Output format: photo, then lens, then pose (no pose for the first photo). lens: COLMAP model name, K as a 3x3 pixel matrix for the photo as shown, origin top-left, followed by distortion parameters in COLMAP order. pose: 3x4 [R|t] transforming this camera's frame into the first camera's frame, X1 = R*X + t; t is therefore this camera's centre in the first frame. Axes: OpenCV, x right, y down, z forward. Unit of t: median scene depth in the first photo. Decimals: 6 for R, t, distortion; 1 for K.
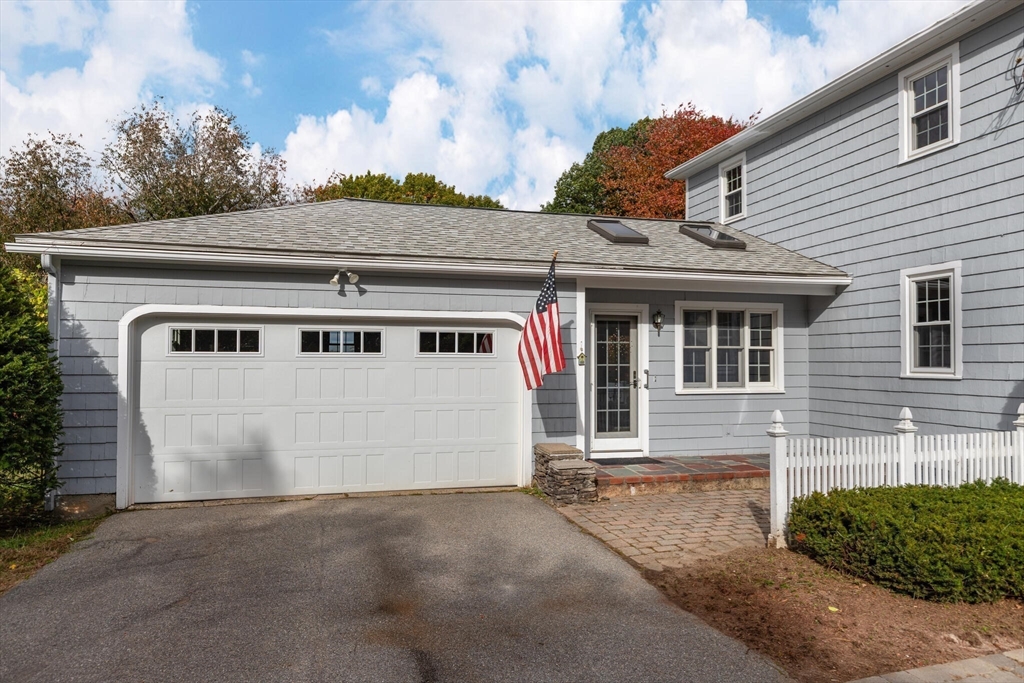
lens RADIAL K [[690.8, 0, 522.0], [0, 690.8, 346.5], [0, 0, 1]] dist [0.003993, 0.000473]
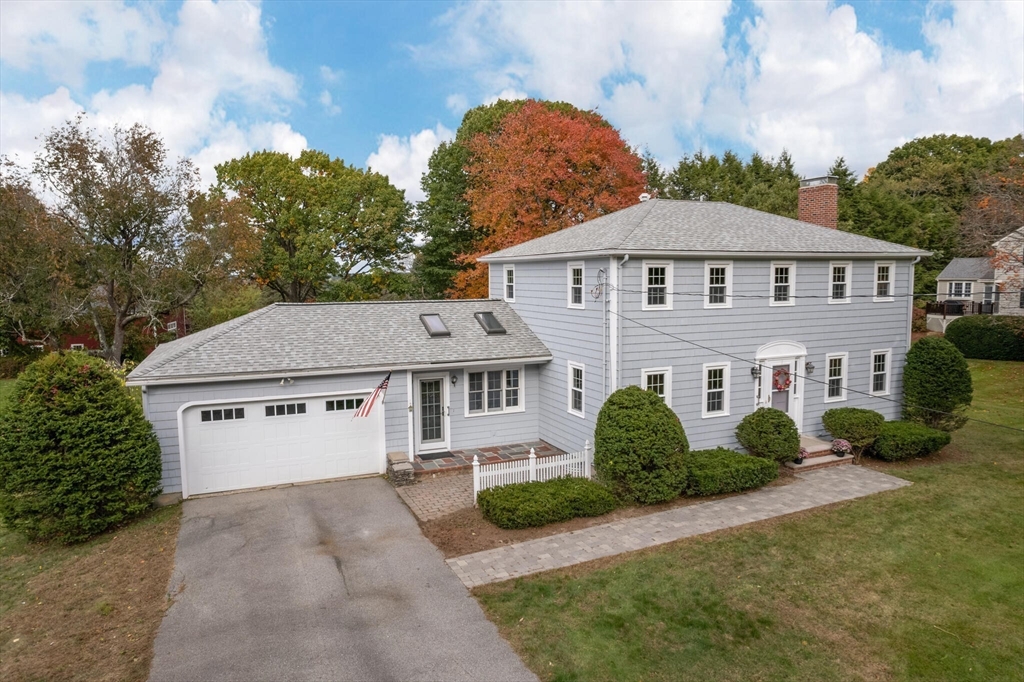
lens RADIAL K [[670.9, 0, 514.3], [0, 670.9, 336.4], [0, 0, 1]] dist [-0.057336, 0.032249]
pose [[0.989329, -0.023779, 0.143742, 0.118496], [0.007230, 0.993389, 0.114570, -0.434246], [-0.145516, -0.112309, 0.982961, -0.961028]]
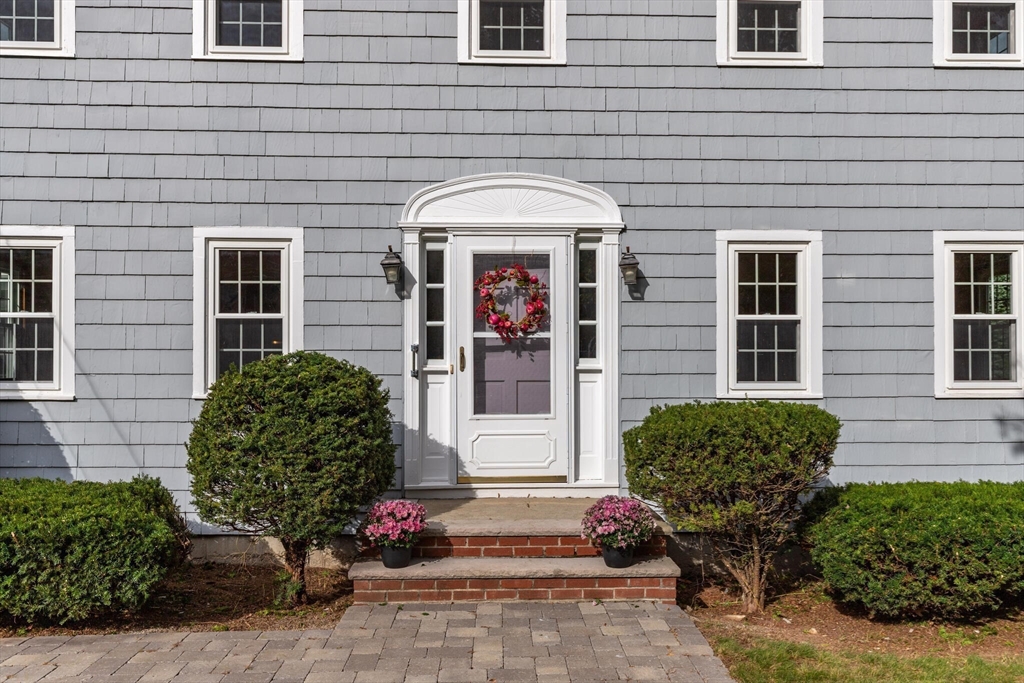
lens RADIAL K [[841.2, 0, 521.9], [0, 841.2, 364.4], [0, 0, 1]] dist [0.009847, -0.003178]
pose [[0.971919, -0.000349, -0.235317, 1.463474], [0.003320, 0.999920, 0.012229, 0.003288], [0.235294, -0.012667, 0.971842, 0.182243]]
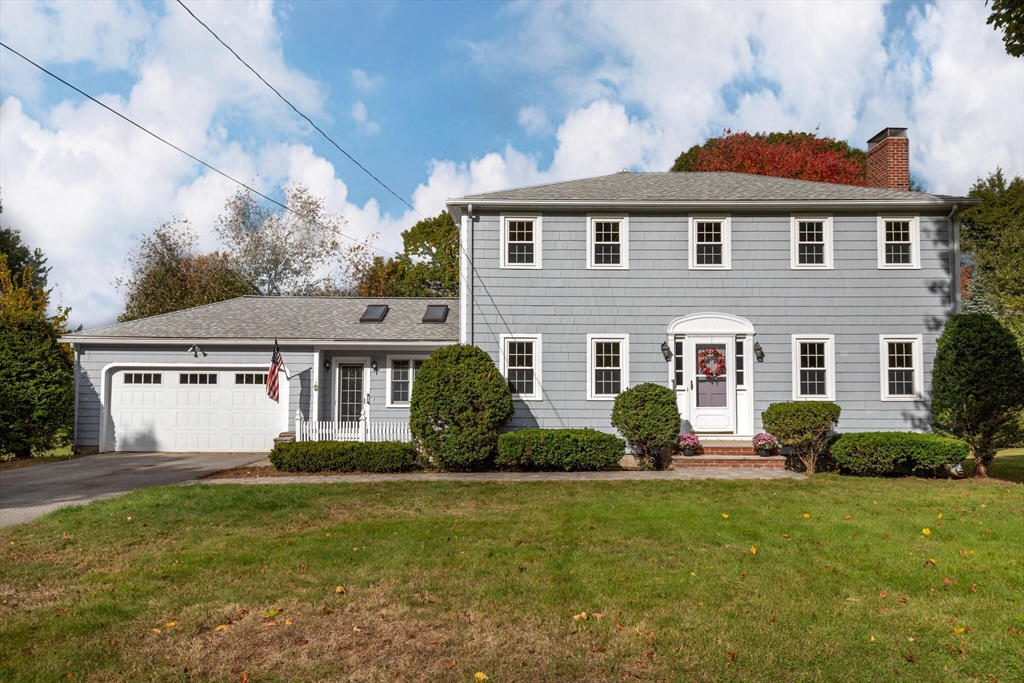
lens RADIAL K [[811.6, 0, 518.5], [0, 811.6, 345.7], [0, 0, 1]] dist [0.011414, -0.011769]
pose [[0.961757, -0.010744, -0.273694, 1.352856], [0.002224, 0.999504, -0.031421, -0.027906], [0.273896, 0.029611, 0.961303, -1.104427]]
